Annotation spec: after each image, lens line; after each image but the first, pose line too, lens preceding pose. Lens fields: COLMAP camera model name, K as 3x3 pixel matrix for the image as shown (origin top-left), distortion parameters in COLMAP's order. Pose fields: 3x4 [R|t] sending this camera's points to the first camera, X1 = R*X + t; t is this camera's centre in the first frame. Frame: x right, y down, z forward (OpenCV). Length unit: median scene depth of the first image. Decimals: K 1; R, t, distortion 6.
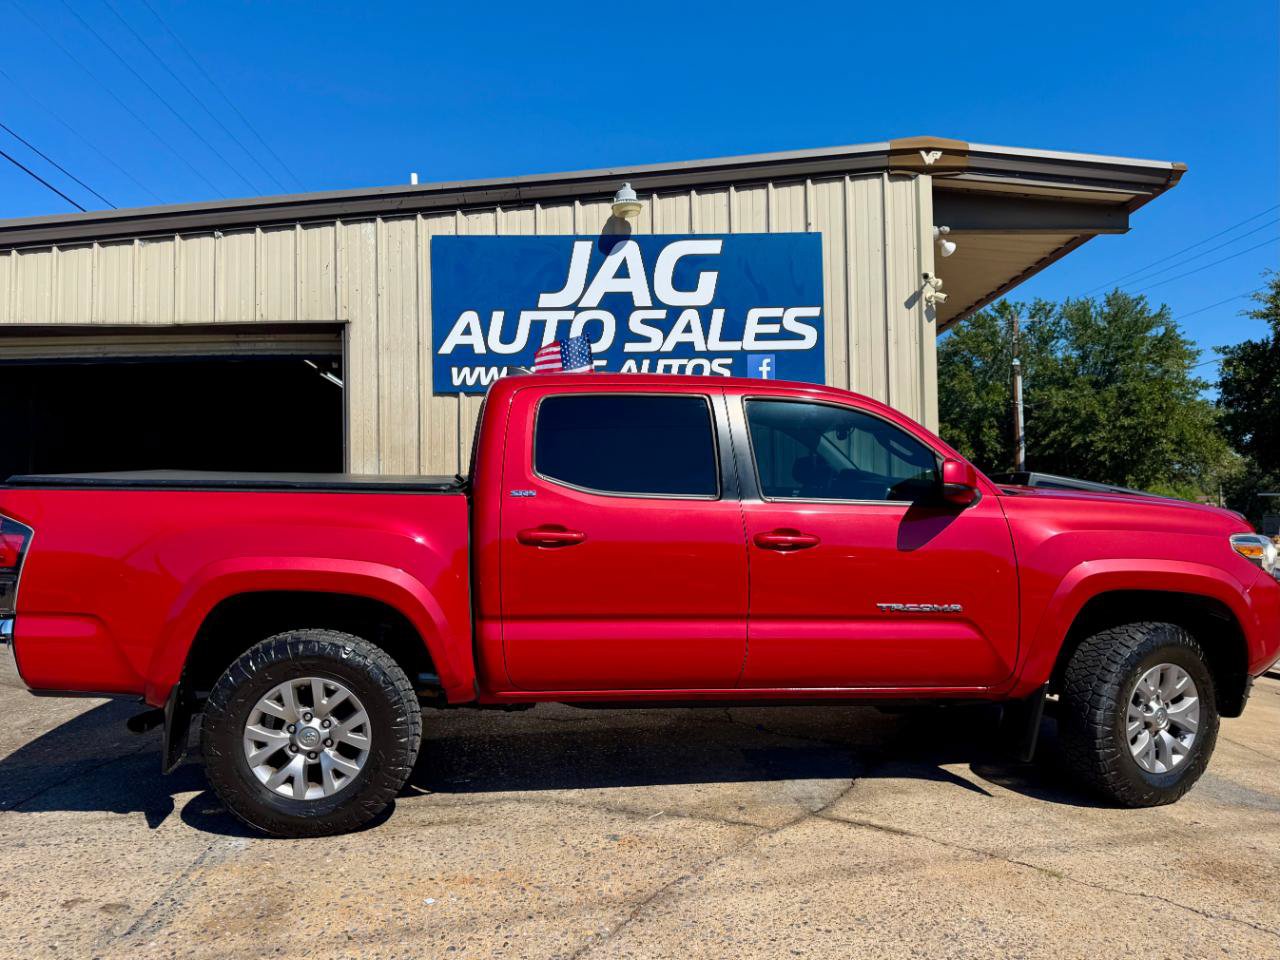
lens RADIAL K [[934.8, 0, 639.5], [0, 934.8, 513.1], [0, 0, 1]] dist [0.060047, -0.083289]
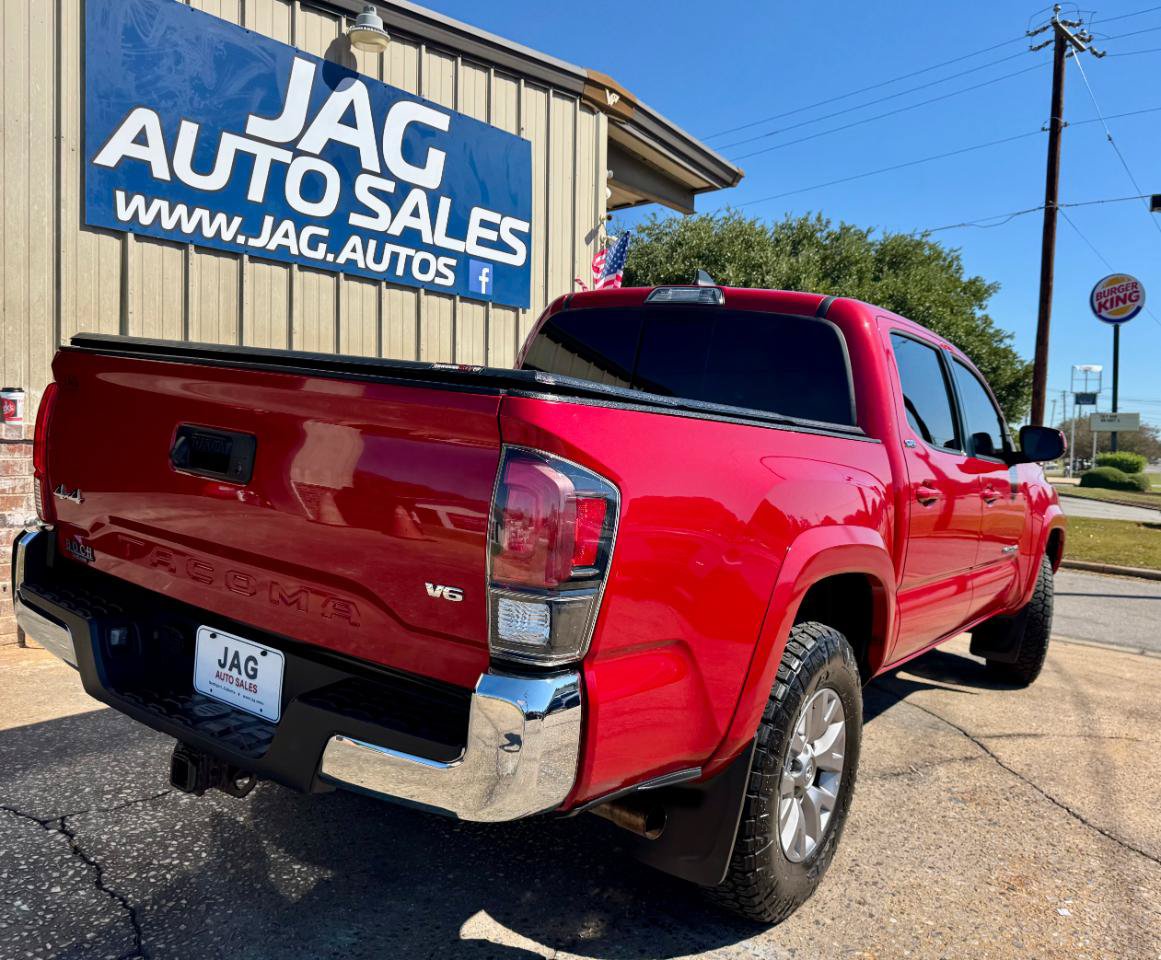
lens RADIAL K [[930.8, 0, 637.1], [0, 930.8, 484.3], [0, 0, 1]] dist [0.063857, -0.084142]
pose [[0.627800, 0.002527, 0.778370, -0.468757], [-0.052840, 0.997826, 0.039379, -0.001186], [-0.776579, -0.065852, 0.626569, 0.315197]]
